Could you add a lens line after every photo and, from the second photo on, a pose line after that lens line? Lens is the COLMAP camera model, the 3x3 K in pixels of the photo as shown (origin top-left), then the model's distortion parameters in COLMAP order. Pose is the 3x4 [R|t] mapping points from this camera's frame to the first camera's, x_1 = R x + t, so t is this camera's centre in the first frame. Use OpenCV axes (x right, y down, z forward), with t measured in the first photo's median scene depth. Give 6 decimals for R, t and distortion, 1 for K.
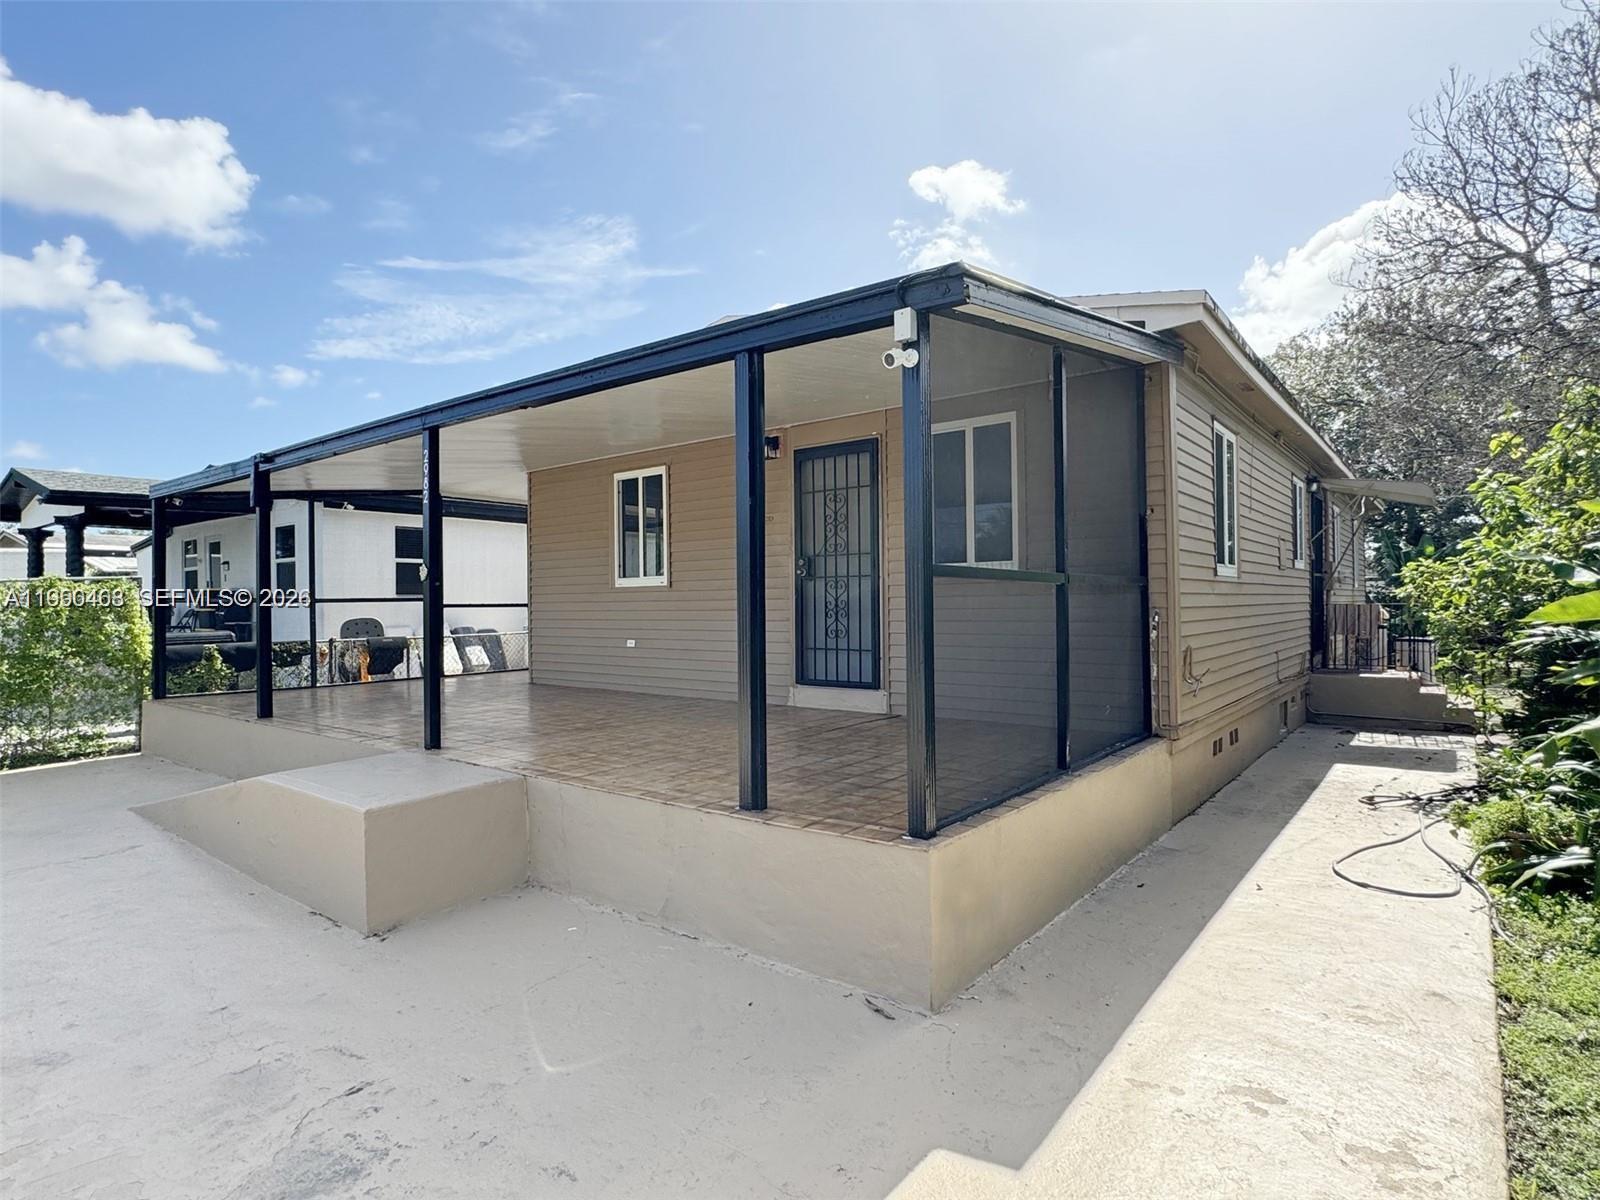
lens RADIAL K [[826.7, 0, 795.9], [0, 826.7, 604.2], [0, 0, 1]] dist [-0.004828, -0.000780]
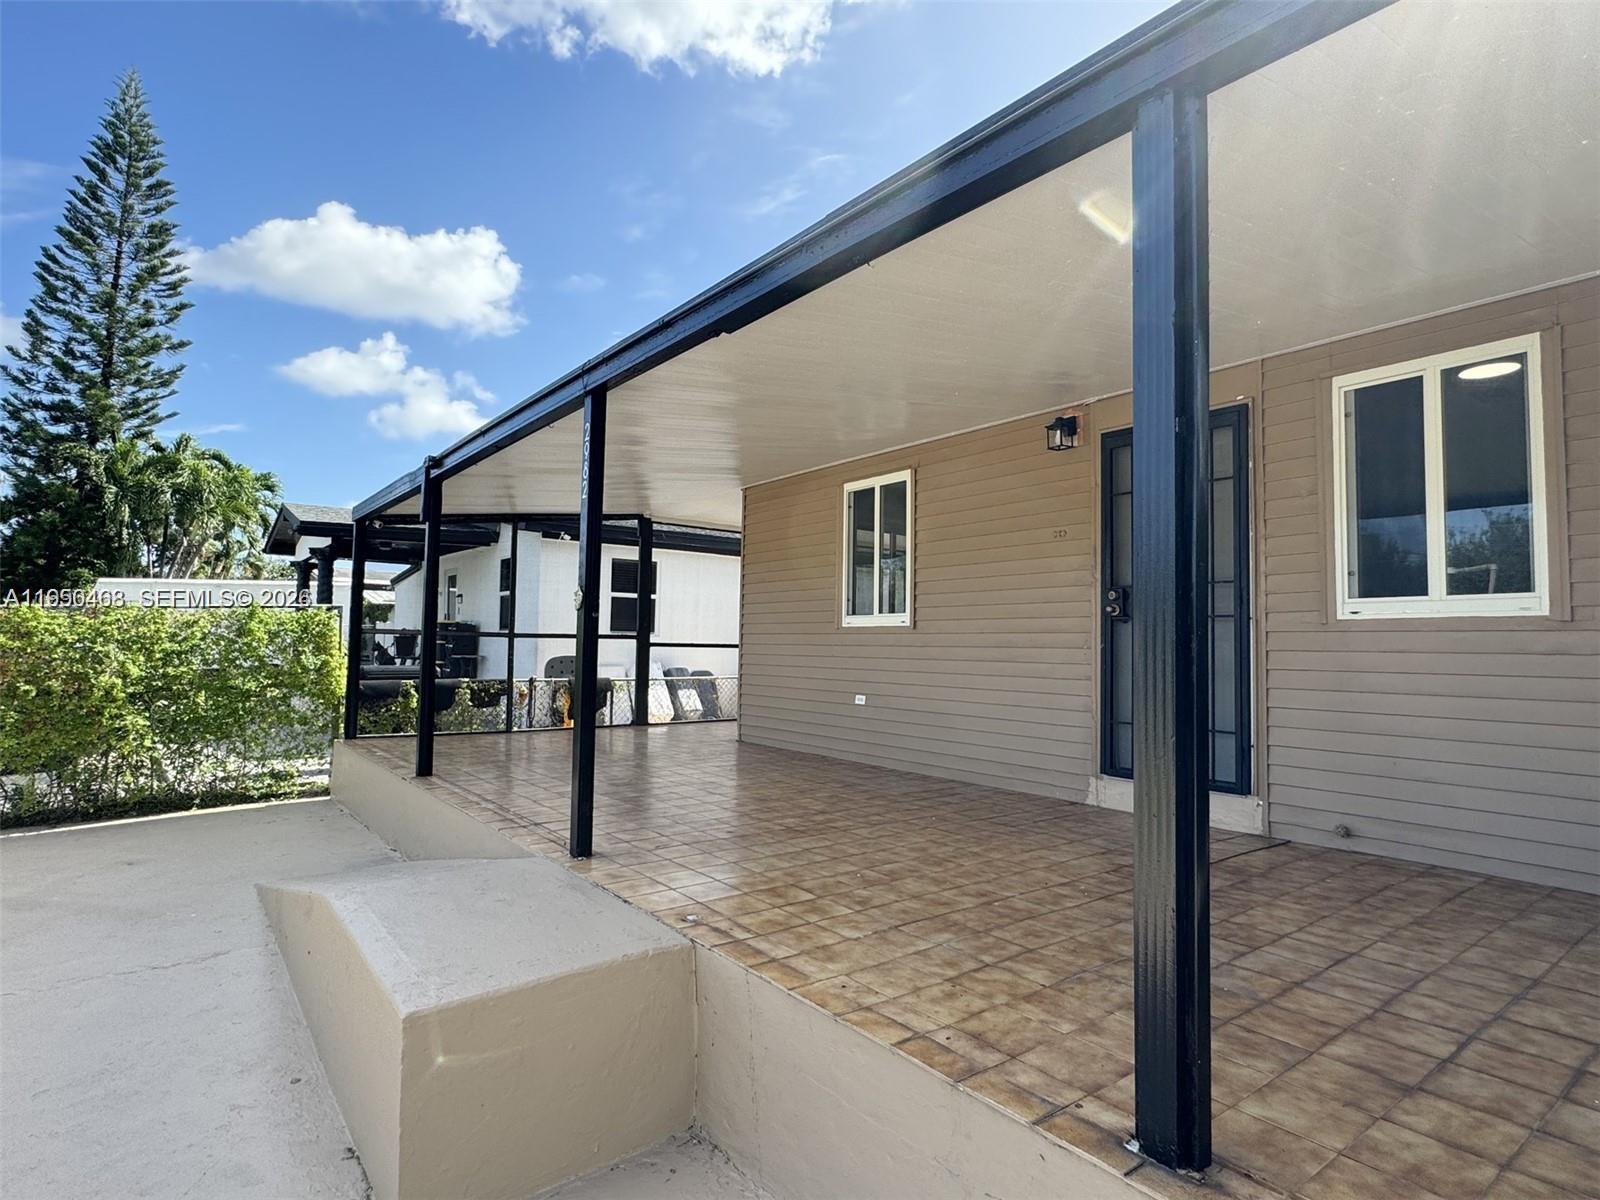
lens RADIAL K [[826.7, 0, 795.9], [0, 826.7, 604.2], [0, 0, 1]] dist [-0.004828, -0.000780]
pose [[0.965262, 0.013162, -0.260950, -0.057124], [-0.027025, 0.998403, -0.049606, -0.001959], [0.259881, 0.054935, 0.964077, 0.232599]]
